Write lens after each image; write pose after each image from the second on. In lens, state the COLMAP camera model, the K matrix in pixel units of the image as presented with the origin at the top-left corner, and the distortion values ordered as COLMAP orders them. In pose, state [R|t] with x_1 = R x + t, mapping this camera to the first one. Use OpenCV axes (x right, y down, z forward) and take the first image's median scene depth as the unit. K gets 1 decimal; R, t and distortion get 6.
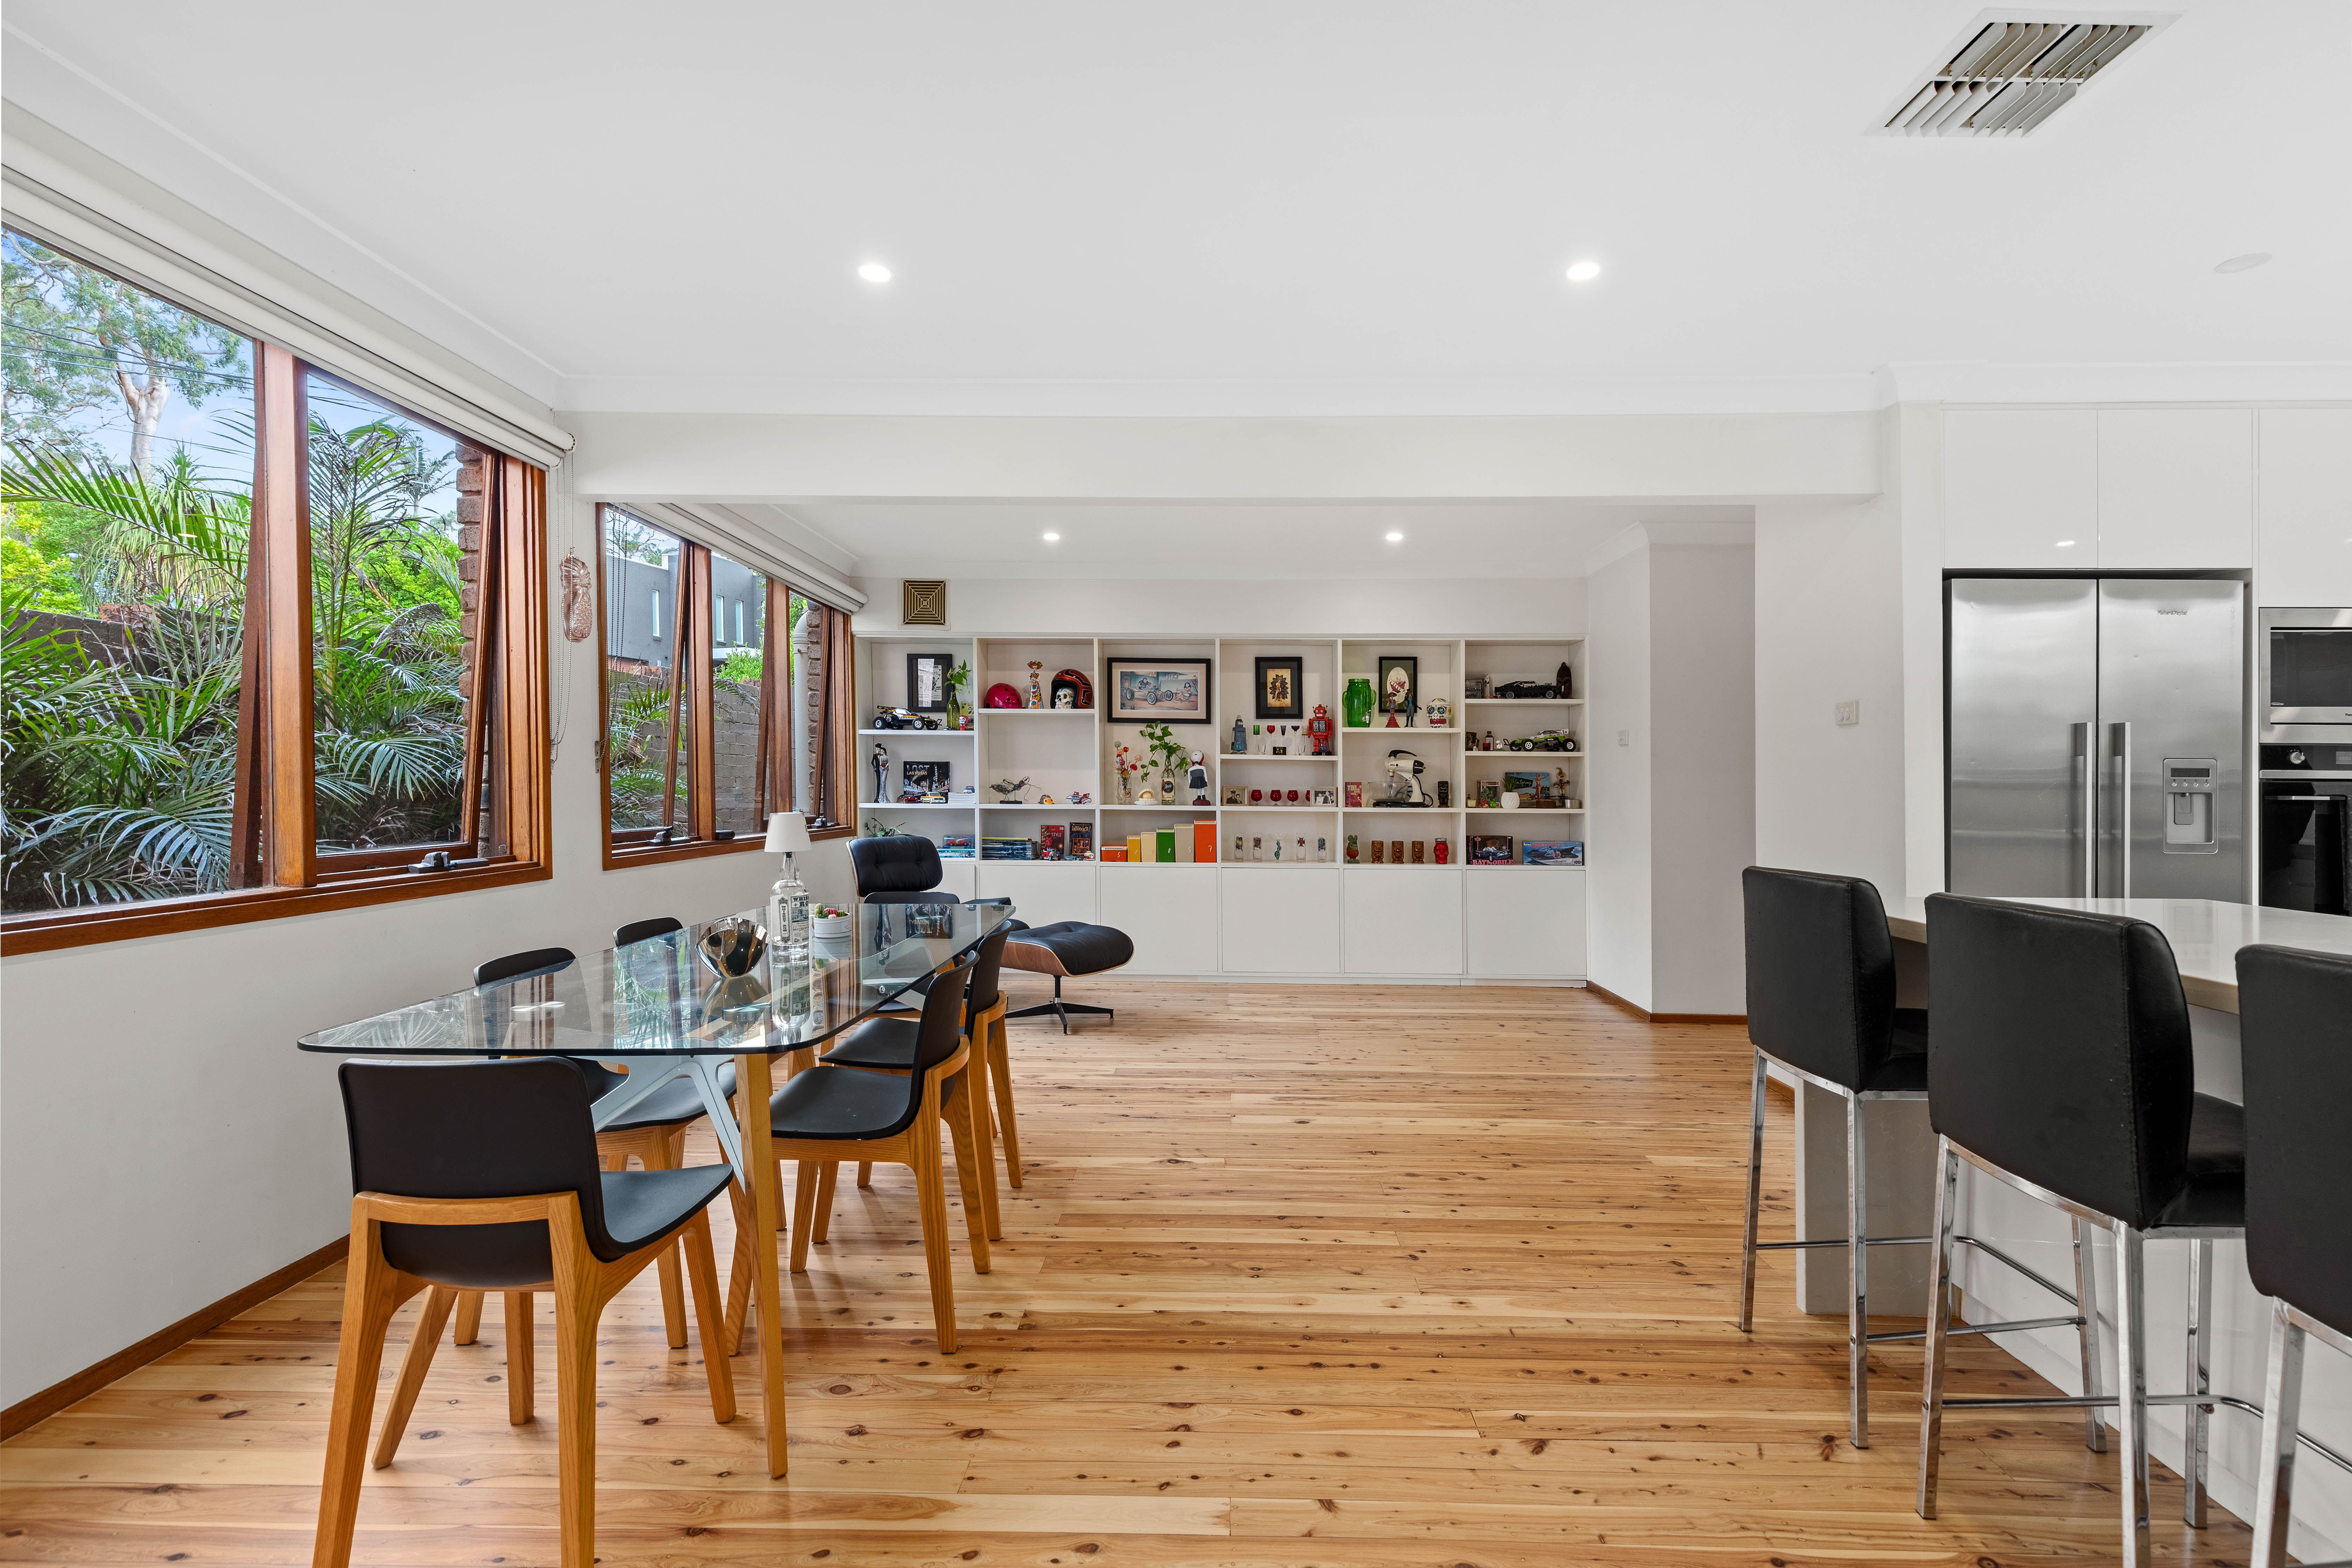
lens RADIAL K [[1051.6, 0, 1176.6], [0, 1051.6, 792.0], [0, 0, 1]] dist [0.001299, 0.000797]
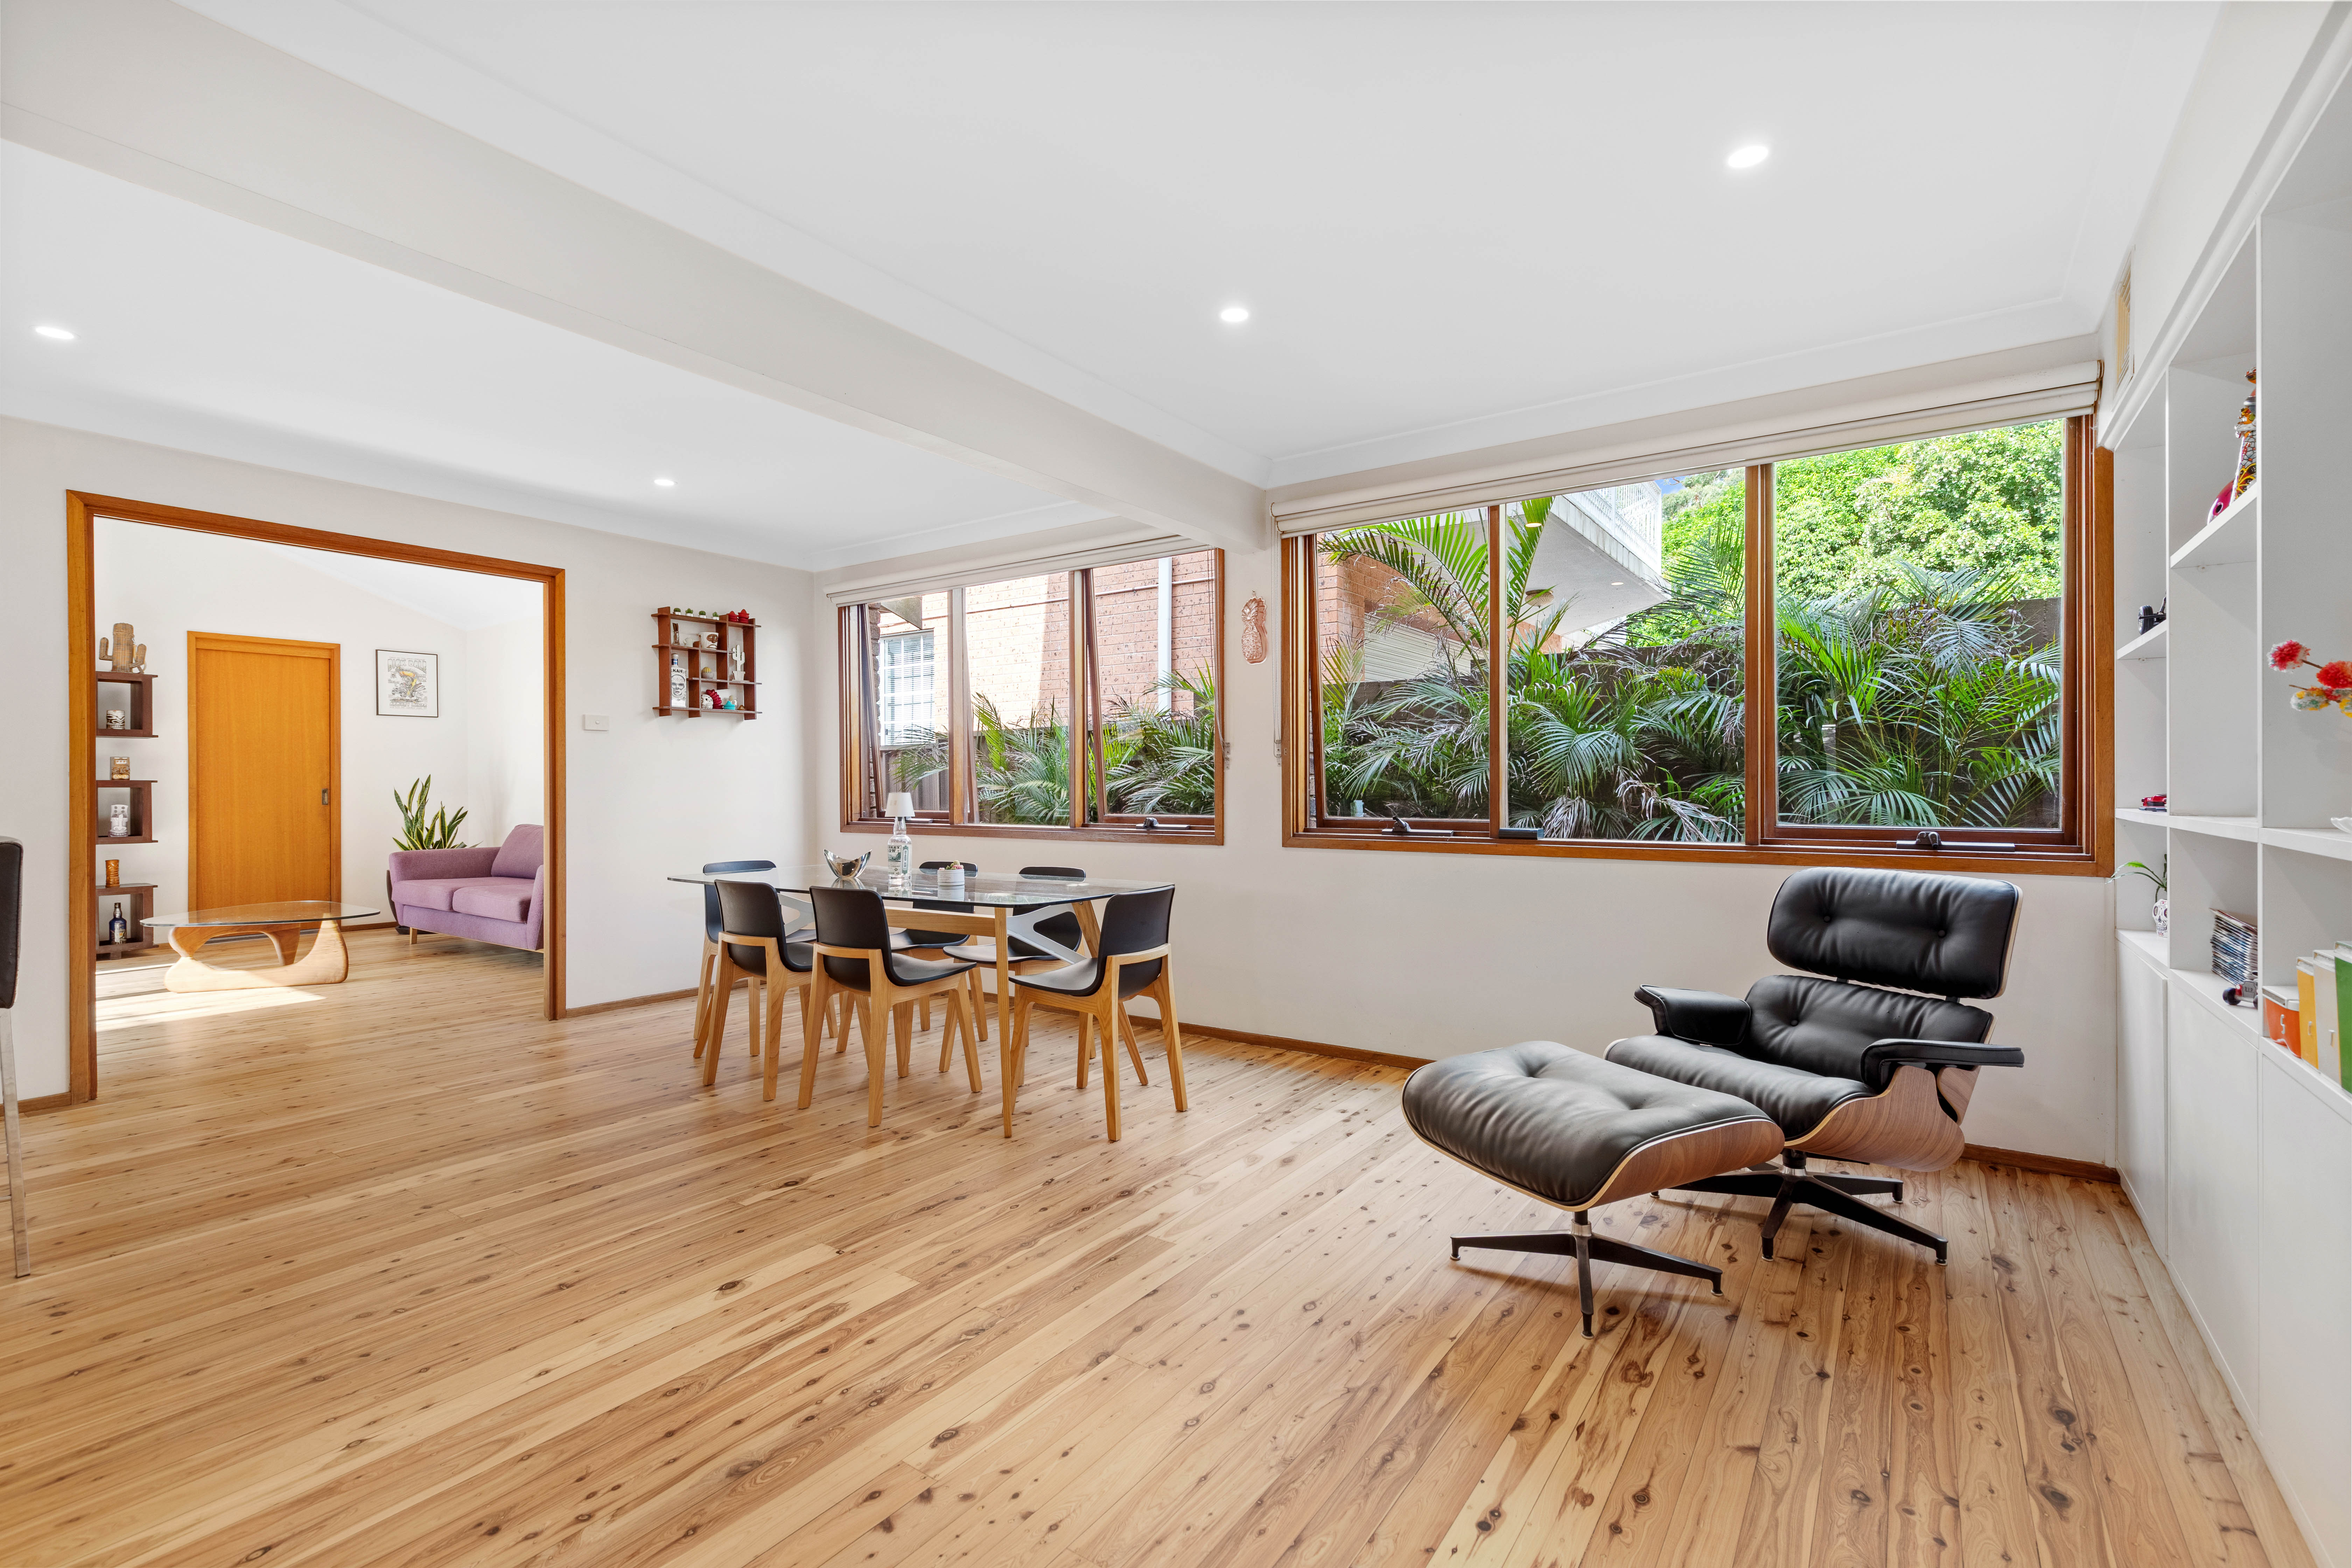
lens RADIAL K [[1051.6, 0, 1186.8], [0, 1051.6, 791.6], [0, 0, 1]] dist [0.001299, 0.000797]
pose [[-0.536716, 0.004838, -0.843749, 0.555771], [-0.003031, 0.999966, 0.007662, 0.019500], [0.843757, 0.006670, -0.536684, 1.745724]]
